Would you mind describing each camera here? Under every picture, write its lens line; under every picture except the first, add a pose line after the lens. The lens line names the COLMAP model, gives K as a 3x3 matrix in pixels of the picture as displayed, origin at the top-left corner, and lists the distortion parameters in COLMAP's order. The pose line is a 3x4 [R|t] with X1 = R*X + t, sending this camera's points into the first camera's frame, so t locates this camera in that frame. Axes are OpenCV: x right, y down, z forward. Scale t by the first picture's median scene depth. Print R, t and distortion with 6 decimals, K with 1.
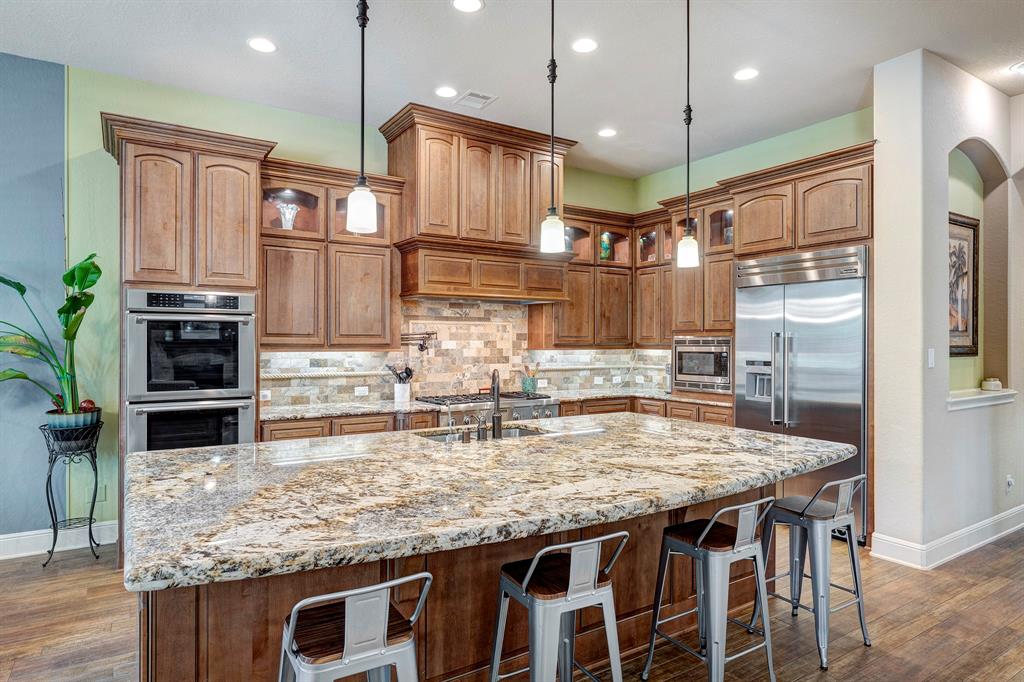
lens RADIAL K [[584.9, 0, 468.4], [0, 584.9, 337.6], [0, 0, 1]] dist [0.007734, 0.005720]
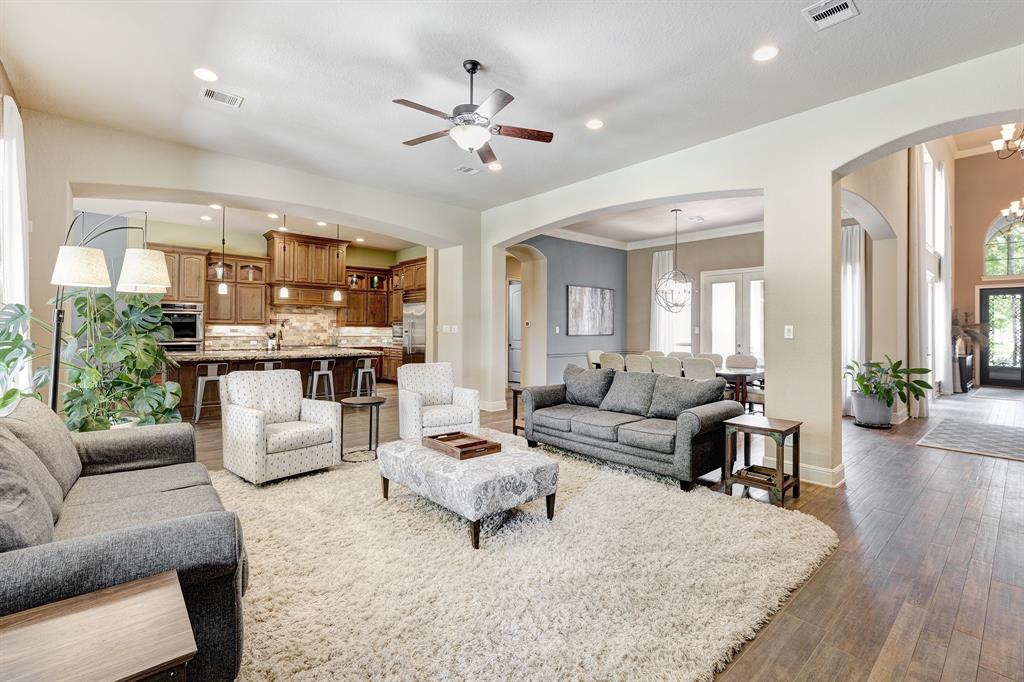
lens RADIAL K [[469.2, 0, 515.2], [0, 469.2, 331.2], [0, 0, 1]] dist [-0.026747, 0.000774]
pose [[0.983228, 0.002851, 0.182356, 0.592299], [-0.003770, 0.999982, 0.004693, 0.033148], [-0.182339, -0.005302, 0.983221, -1.226993]]
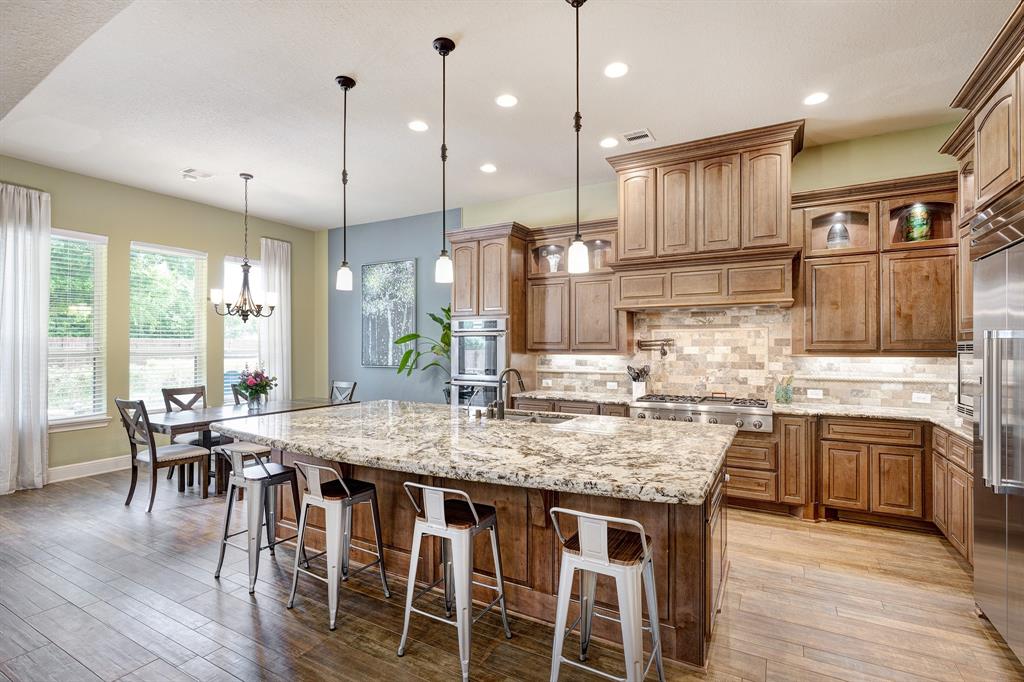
lens RADIAL K [[467.6, 0, 517.6], [0, 467.6, 344.2], [0, 0, 1]] dist [-0.012511, -0.002040]
pose [[0.499689, -0.009419, -0.866154, 0.671550], [0.003413, 0.999955, -0.008905, 0.008872], [0.866198, 0.001493, 0.499698, 0.328323]]
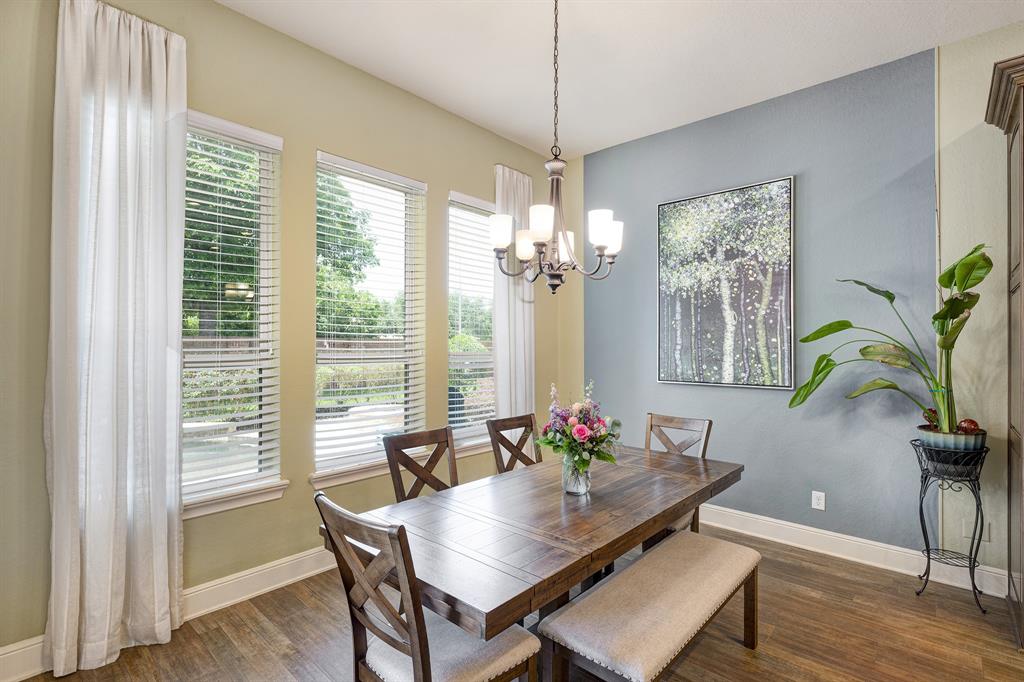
lens RADIAL K [[467.6, 0, 505.2], [0, 467.6, 345.8], [0, 0, 1]] dist [-0.012511, -0.002040]
pose [[0.268995, -0.004050, -0.963133, -0.151078], [-0.000794, 0.999990, -0.004427, 0.002080], [0.963141, 0.001956, 0.268989, 0.140348]]
